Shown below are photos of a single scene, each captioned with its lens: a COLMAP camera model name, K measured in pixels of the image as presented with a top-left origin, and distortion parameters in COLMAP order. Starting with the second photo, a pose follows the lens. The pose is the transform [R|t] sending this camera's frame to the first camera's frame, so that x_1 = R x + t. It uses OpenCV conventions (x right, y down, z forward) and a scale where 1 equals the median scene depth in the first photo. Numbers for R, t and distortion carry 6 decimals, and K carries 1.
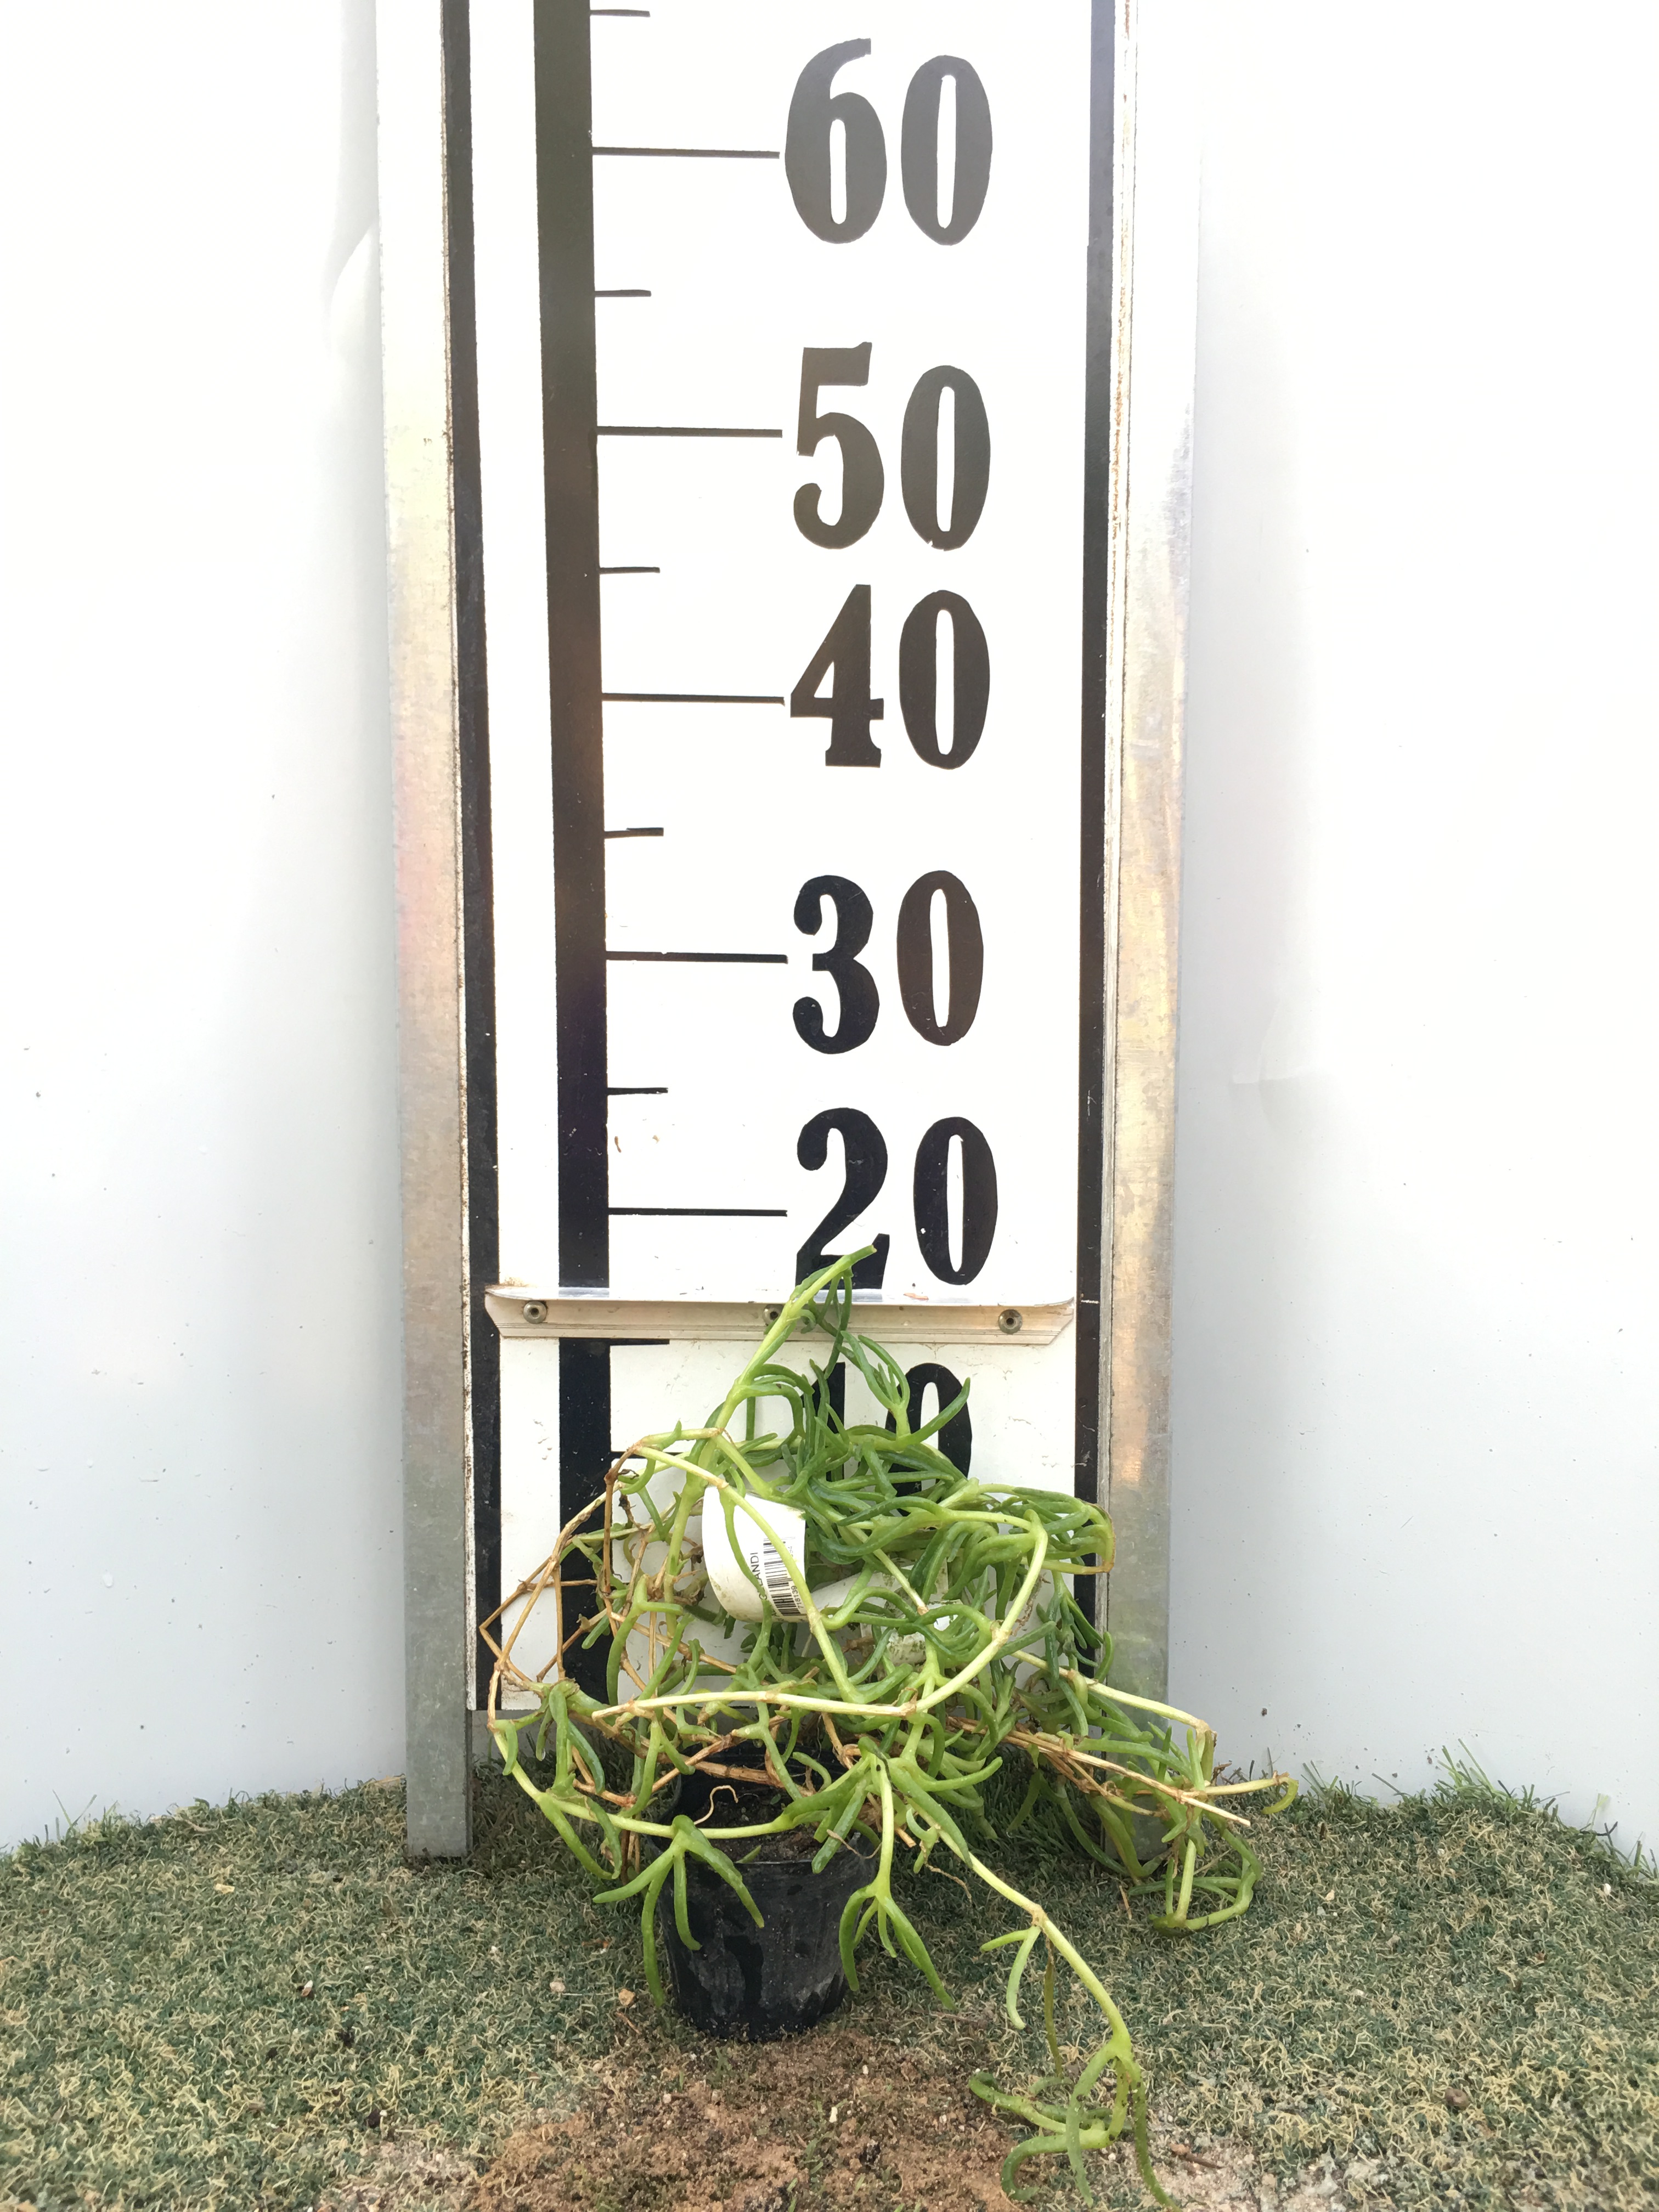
lens RADIAL K [[1954.6, 0, 829.5], [0, 1954.6, 1106.0], [0, 0, 1]] dist [0.084907, -0.109479]
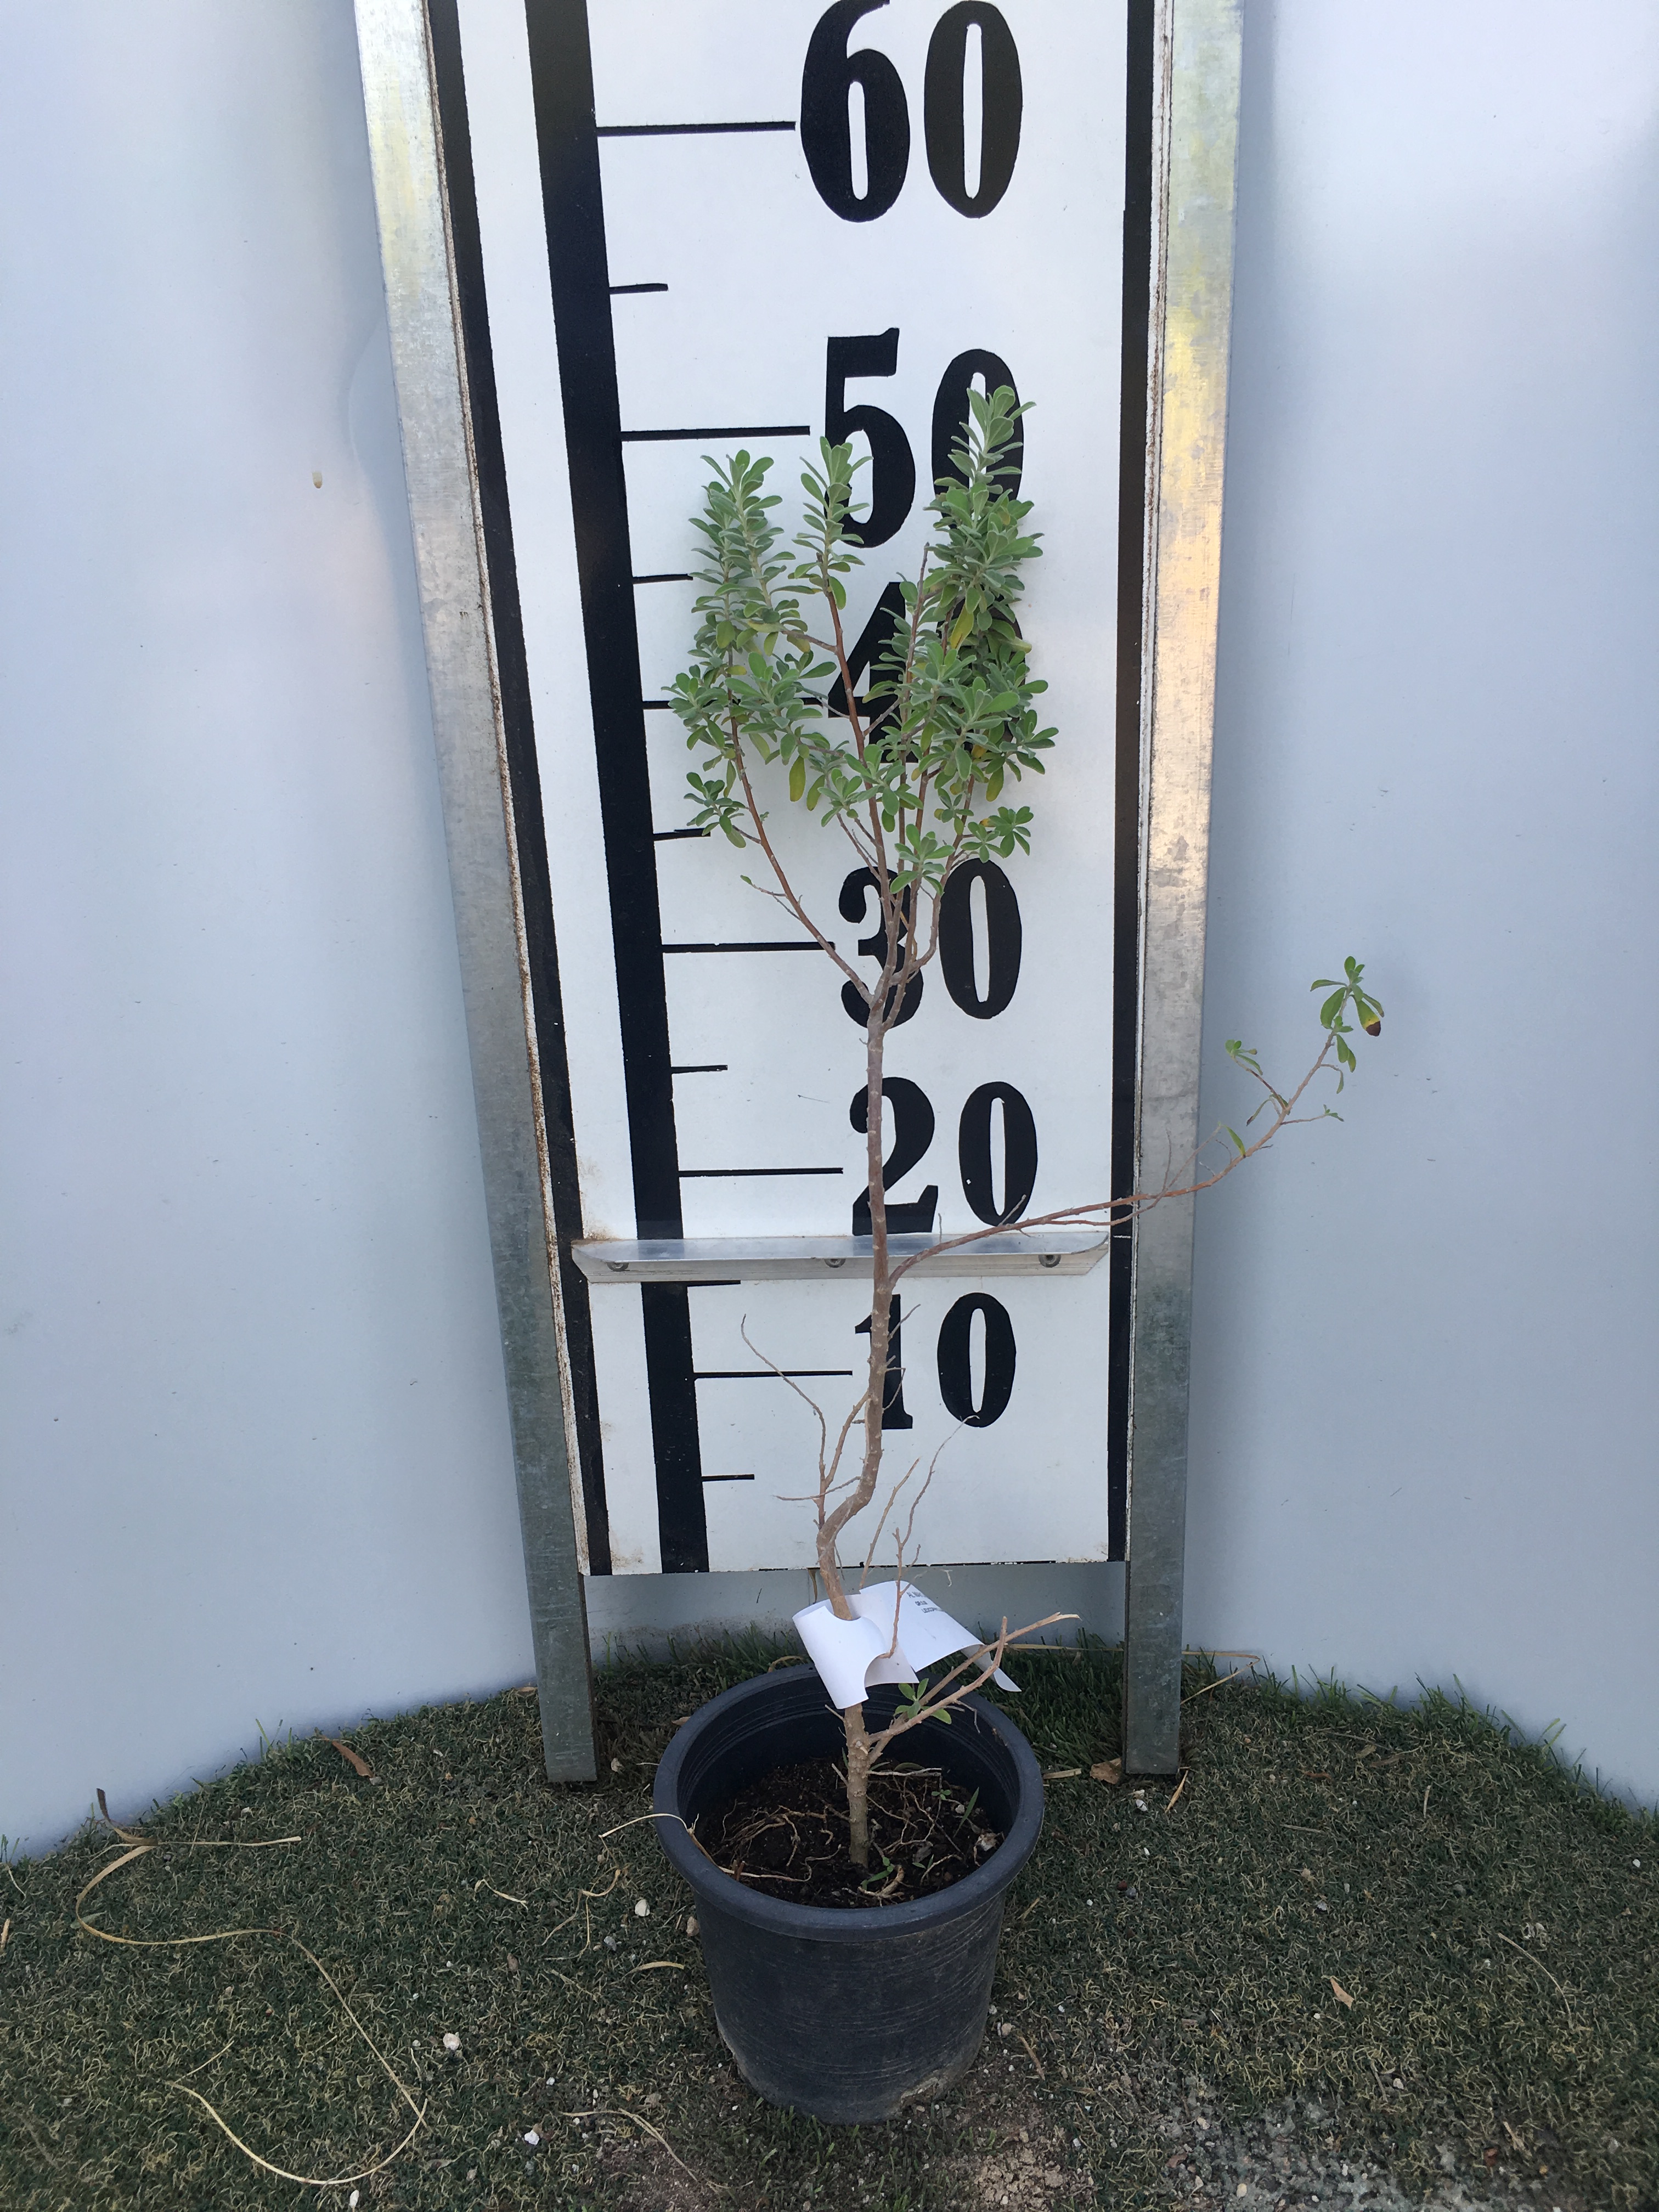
lens RADIAL K [[1954.6, 0, 829.5], [0, 1954.6, 1106.0], [0, 0, 1]] dist [0.084907, -0.109479]
pose [[0.999146, -0.032577, -0.025415, -0.000274], [0.038366, 0.959821, 0.277978, -0.284152], [0.015338, -0.278716, 0.960251, -0.031587]]
